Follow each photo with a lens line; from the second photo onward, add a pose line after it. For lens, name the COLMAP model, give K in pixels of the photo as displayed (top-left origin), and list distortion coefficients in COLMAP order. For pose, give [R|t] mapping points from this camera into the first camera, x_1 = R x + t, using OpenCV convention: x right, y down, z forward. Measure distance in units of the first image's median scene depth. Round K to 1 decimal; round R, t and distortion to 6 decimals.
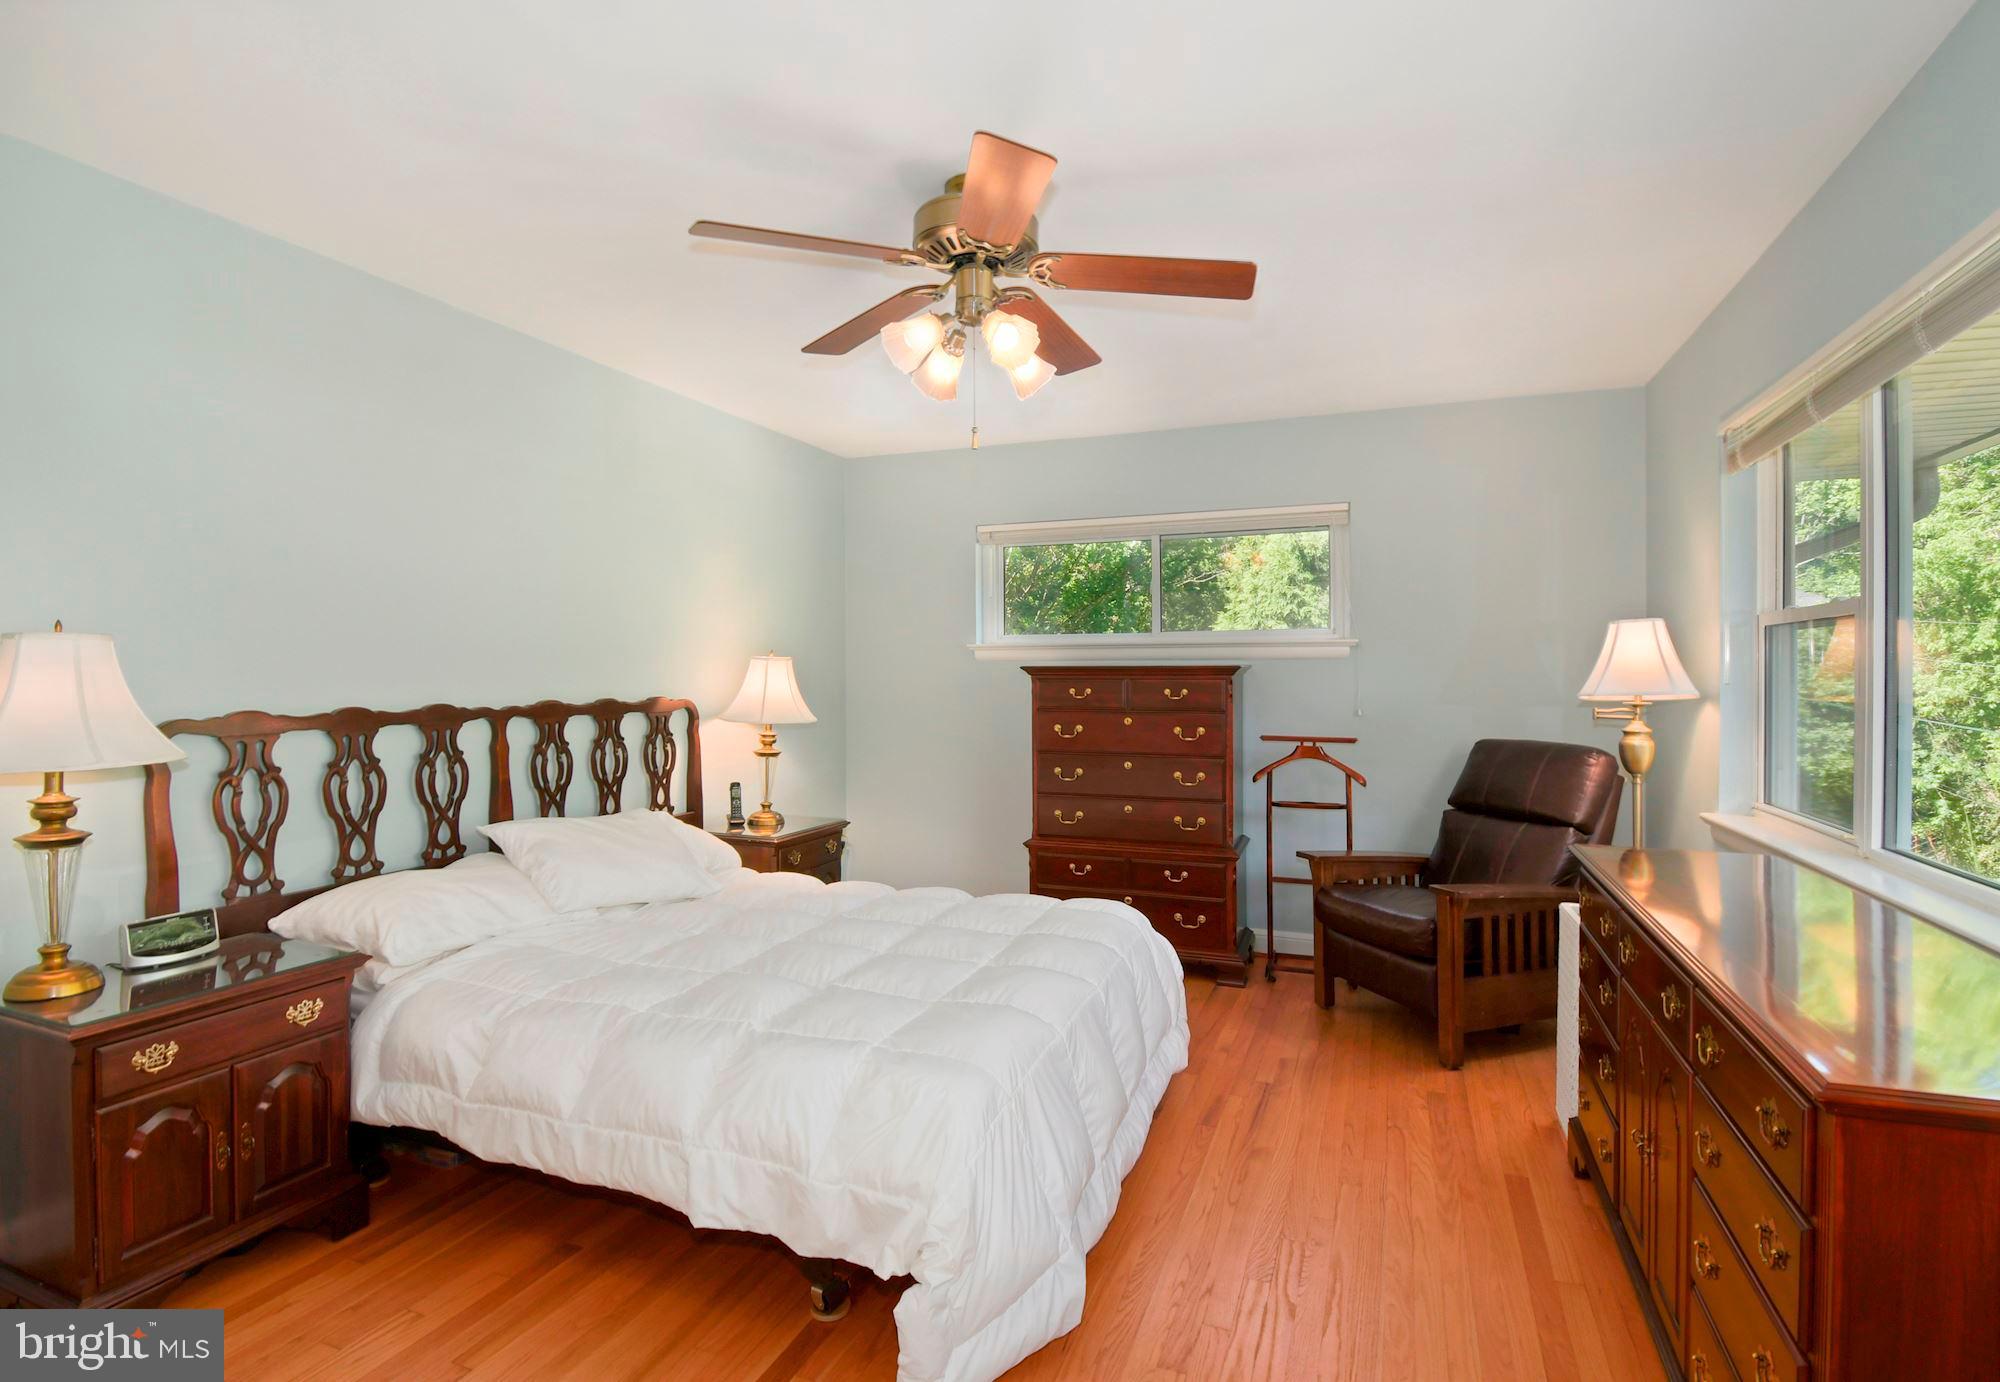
lens RADIAL K [[964.9, 0, 996.0], [0, 964.9, 696.1], [0, 0, 1]] dist [0.006296, 0.000352]
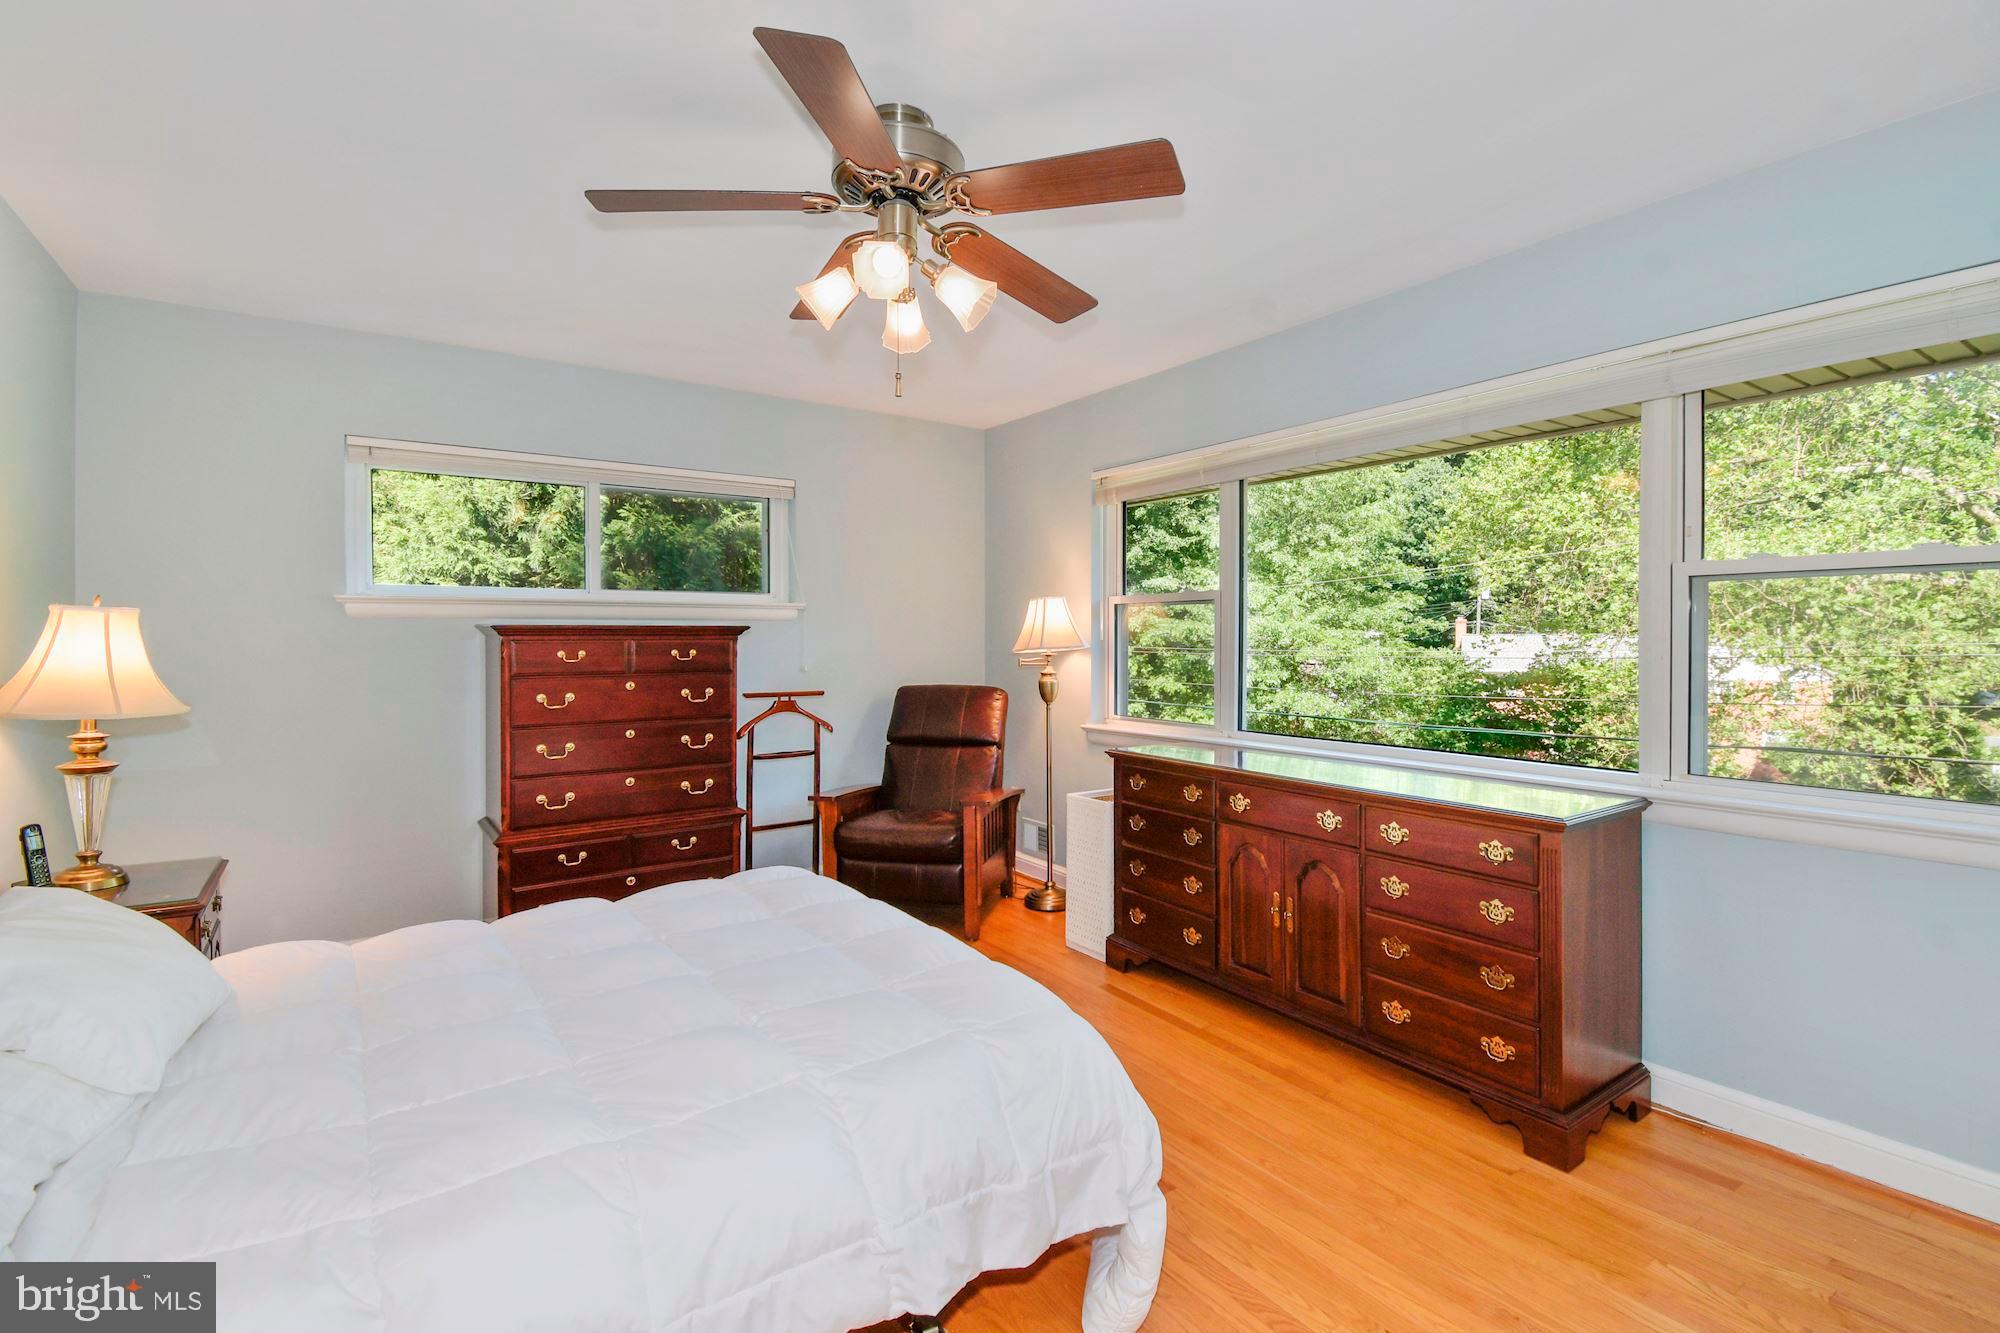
lens RADIAL K [[919.1, 0, 992.9], [0, 919.1, 658.8], [0, 0, 1]] dist [-0.002873, -0.005204]
pose [[0.550223, -0.023295, 0.834693, -0.401270], [0.021760, 0.999671, 0.013555, -0.003797], [-0.834734, 0.010705, 0.550549, 0.233265]]
